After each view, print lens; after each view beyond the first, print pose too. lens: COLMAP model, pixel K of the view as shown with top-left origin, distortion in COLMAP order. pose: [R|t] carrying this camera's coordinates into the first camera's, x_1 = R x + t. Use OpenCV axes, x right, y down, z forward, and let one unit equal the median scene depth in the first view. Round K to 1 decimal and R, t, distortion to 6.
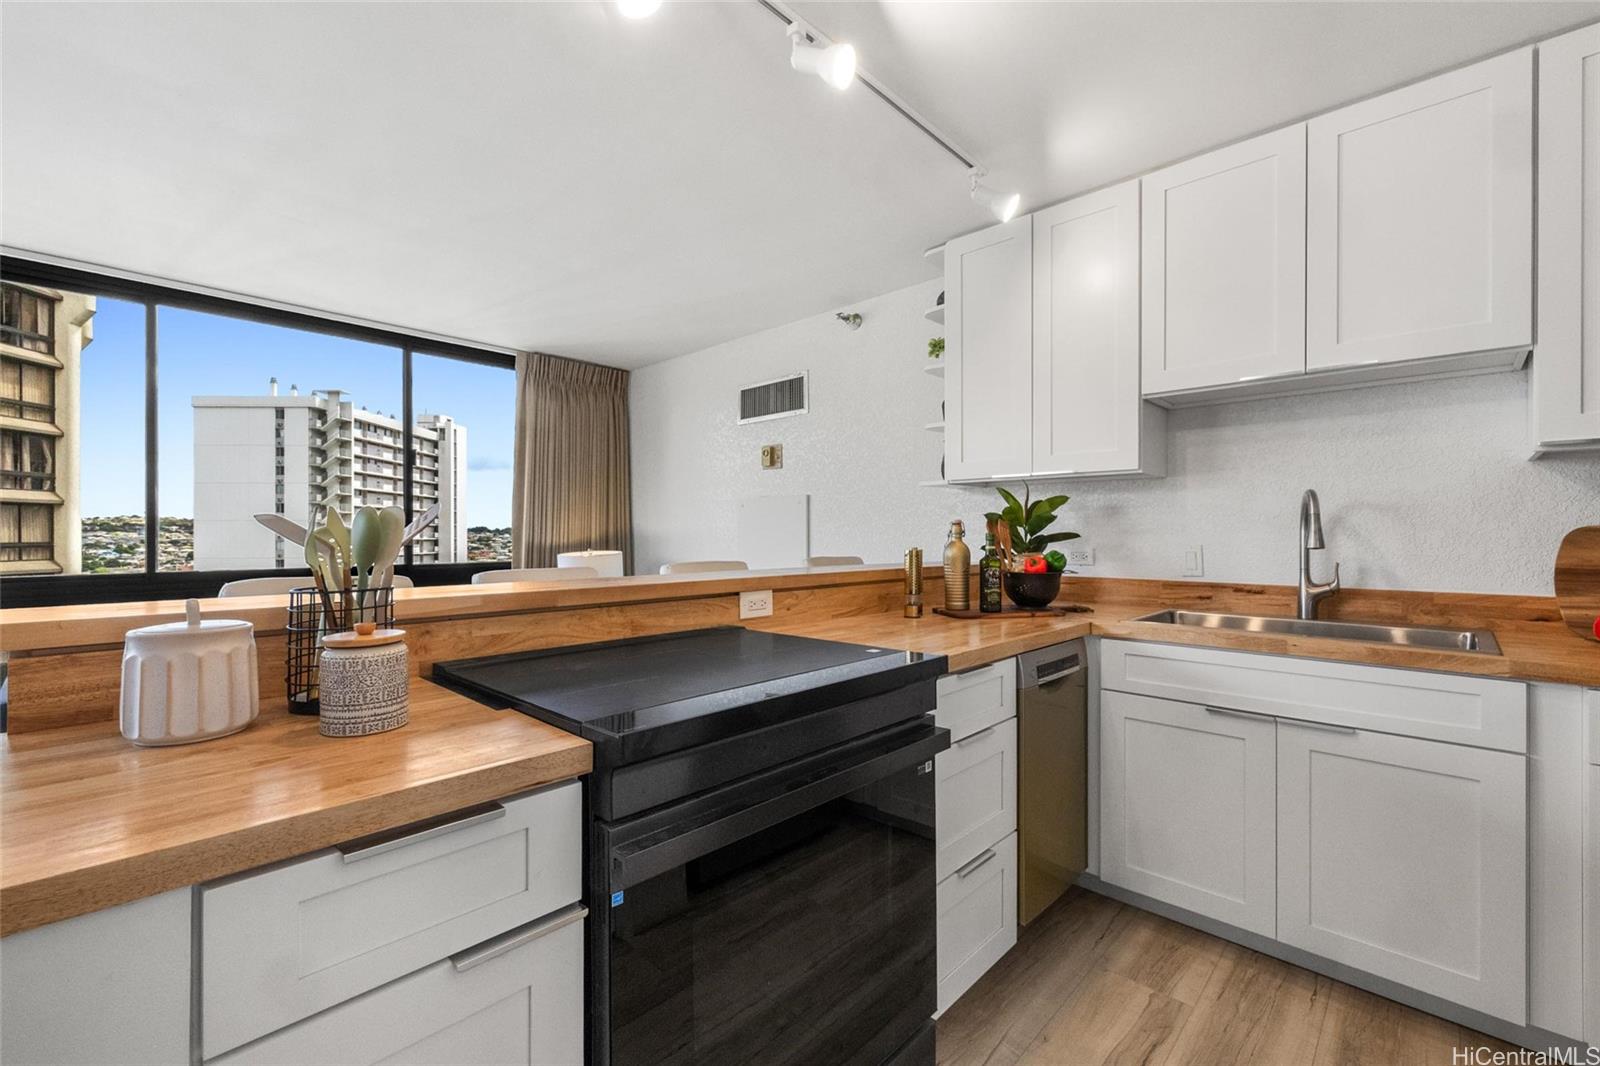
lens RADIAL K [[674.8, 0, 800.0], [0, 674.8, 533.0], [0, 0, 1]] dist [-0.000122, -0.000020]
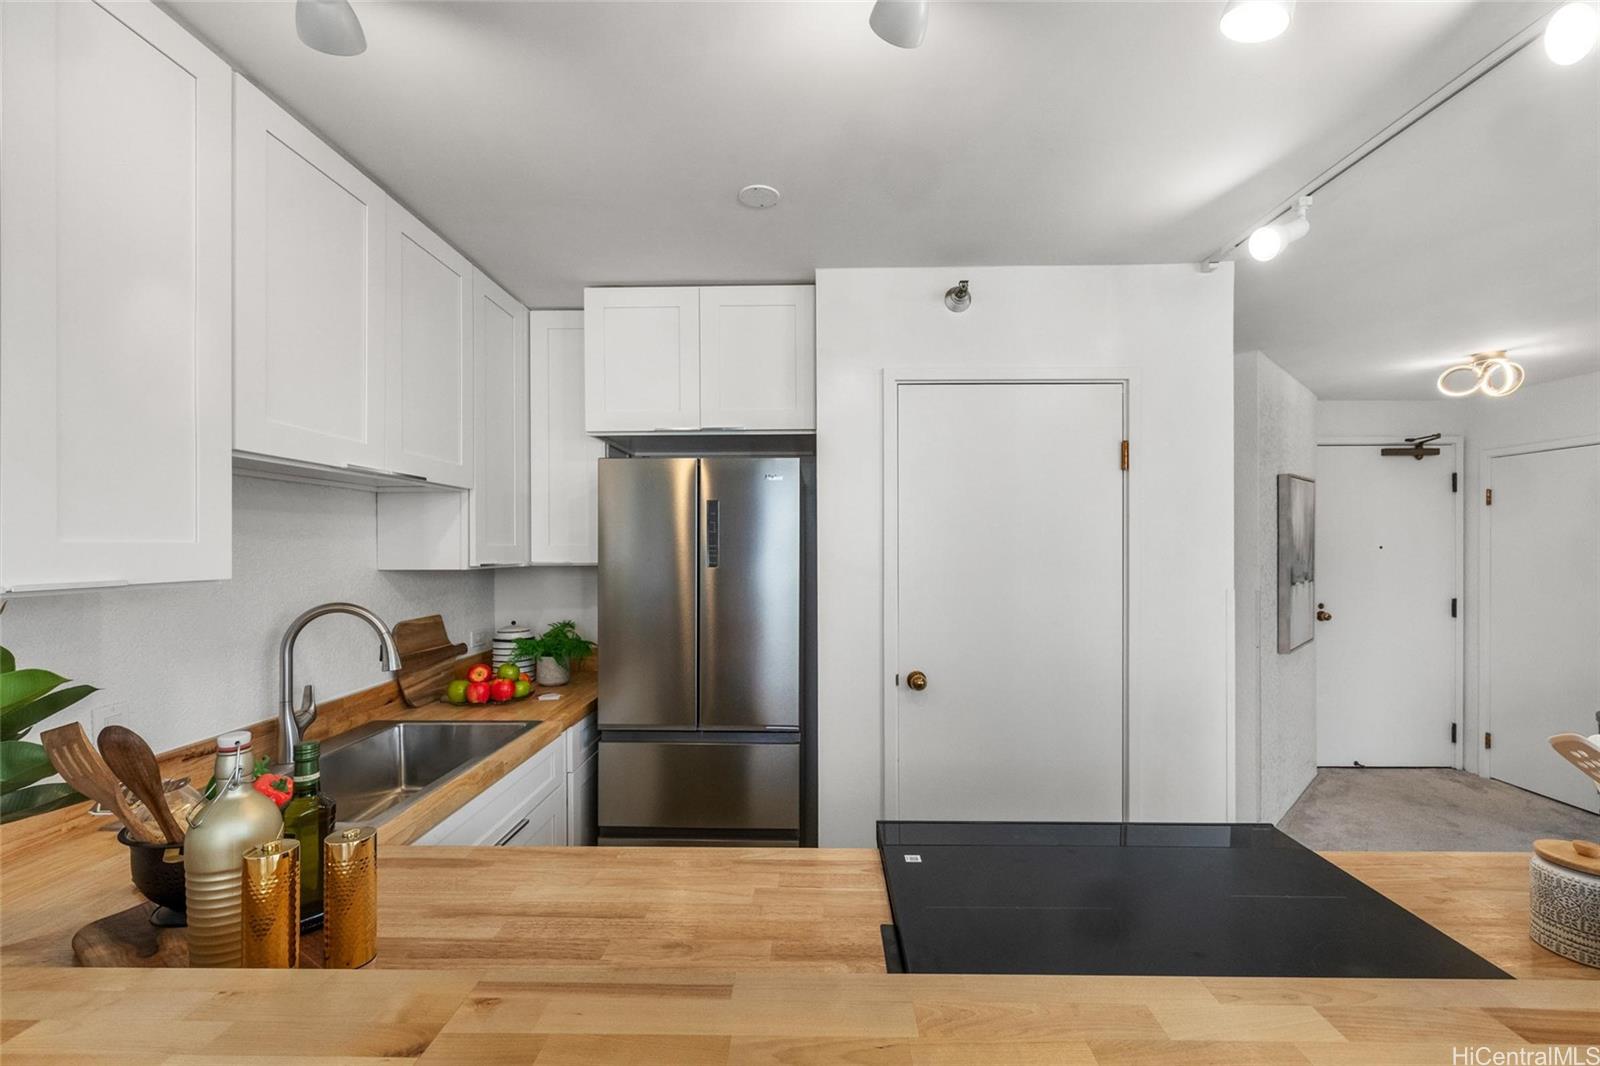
lens RADIAL K [[680.2, 0, 804.0], [0, 680.2, 549.1], [0, 0, 1]] dist [-0.000007, 0.000045]
pose [[-0.672782, -0.000222, 0.739841, -0.252940], [0.001691, 0.999997, 0.001838, -0.113743], [-0.739839, 0.002488, -0.672780, 0.987664]]
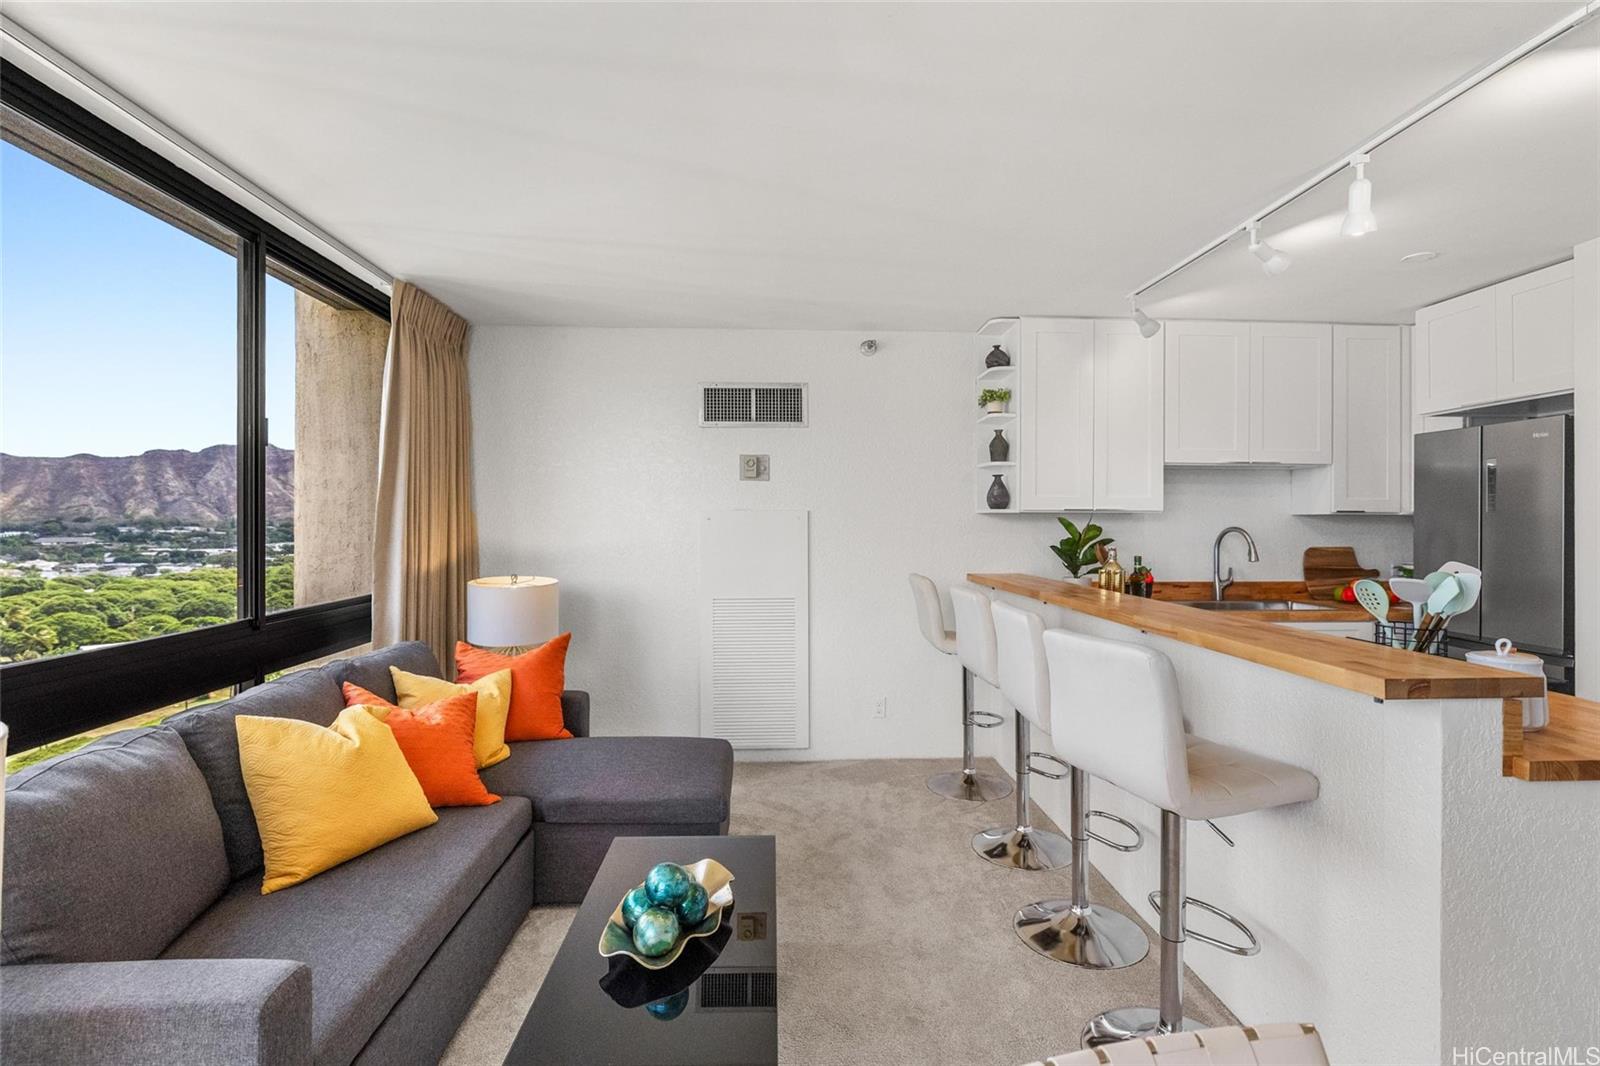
lens RADIAL K [[779.3, 0, 798.2], [0, 779.3, 518.8], [0, 0, 1]] dist [-0.019919, -0.000134]
pose [[0.688997, 0.003583, 0.724755, -1.299096], [-0.002767, 0.999993, -0.002313, -0.067393], [-0.724759, -0.000411, 0.689003, 0.369947]]
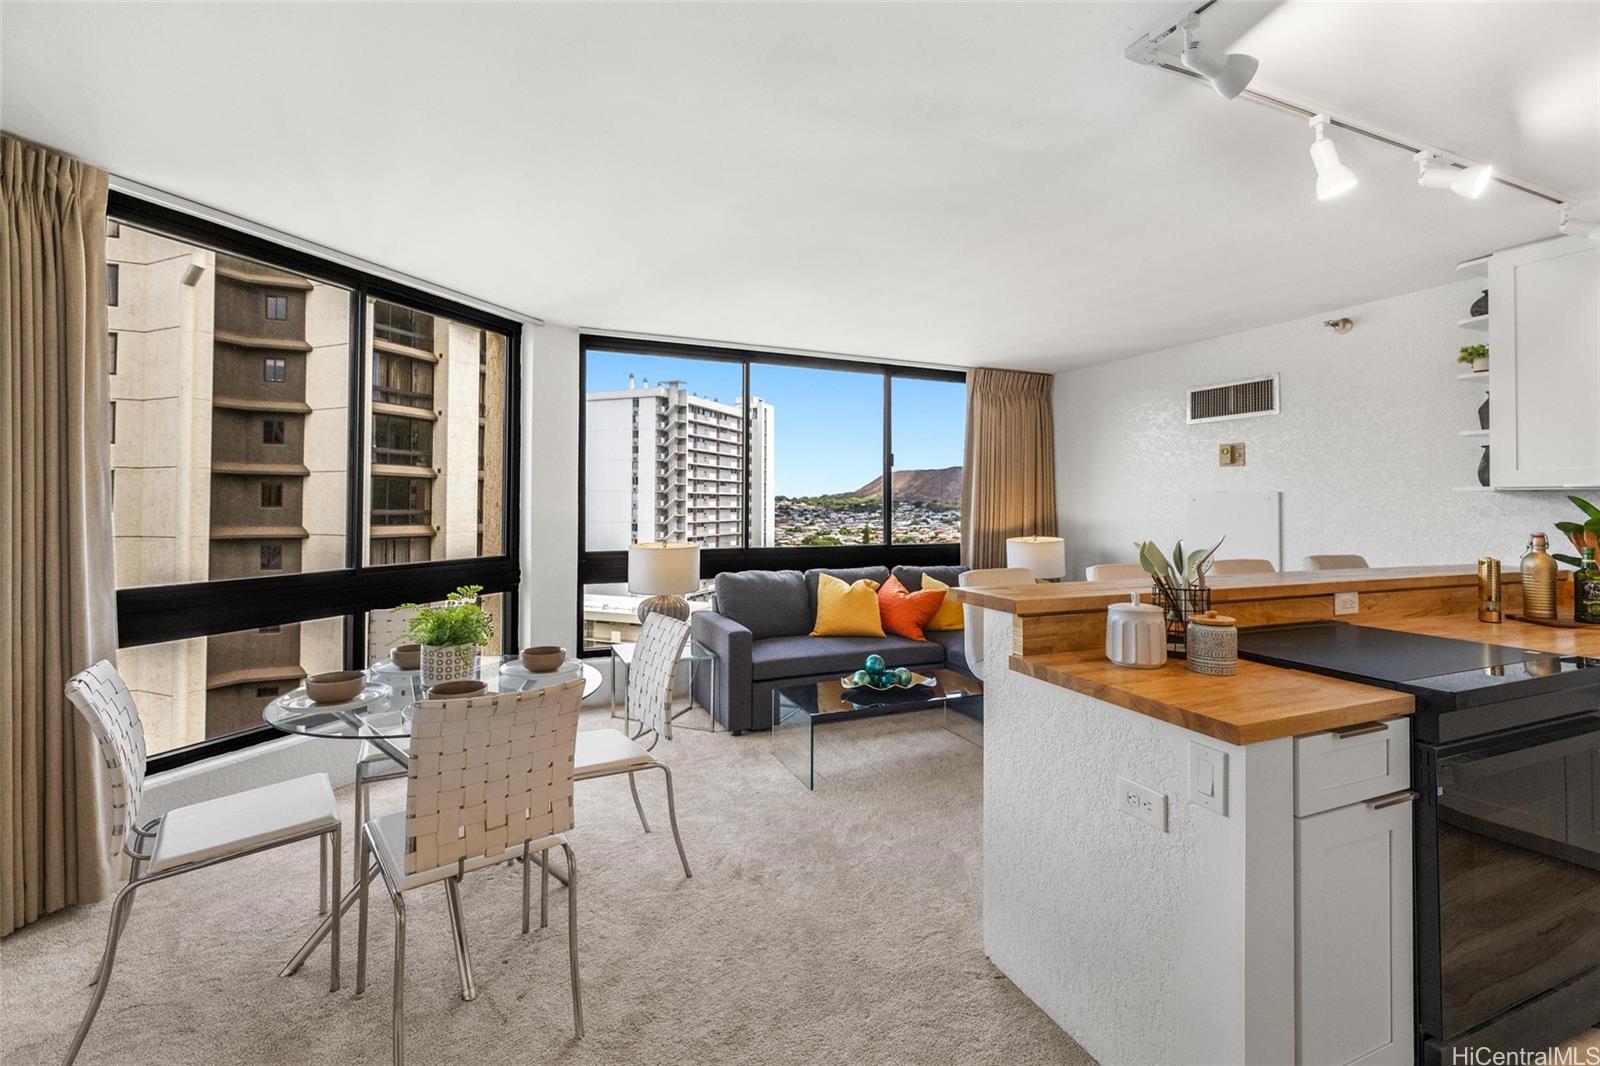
lens RADIAL K [[693.2, 0, 792.3], [0, 693.2, 491.6], [0, 0, 1]] dist [-0.000374, 0.000034]
pose [[0.915282, -0.000630, -0.402813, -0.393785], [-0.005380, 0.999890, -0.013790, -0.060814], [0.402778, 0.014789, 0.915178, -0.456797]]
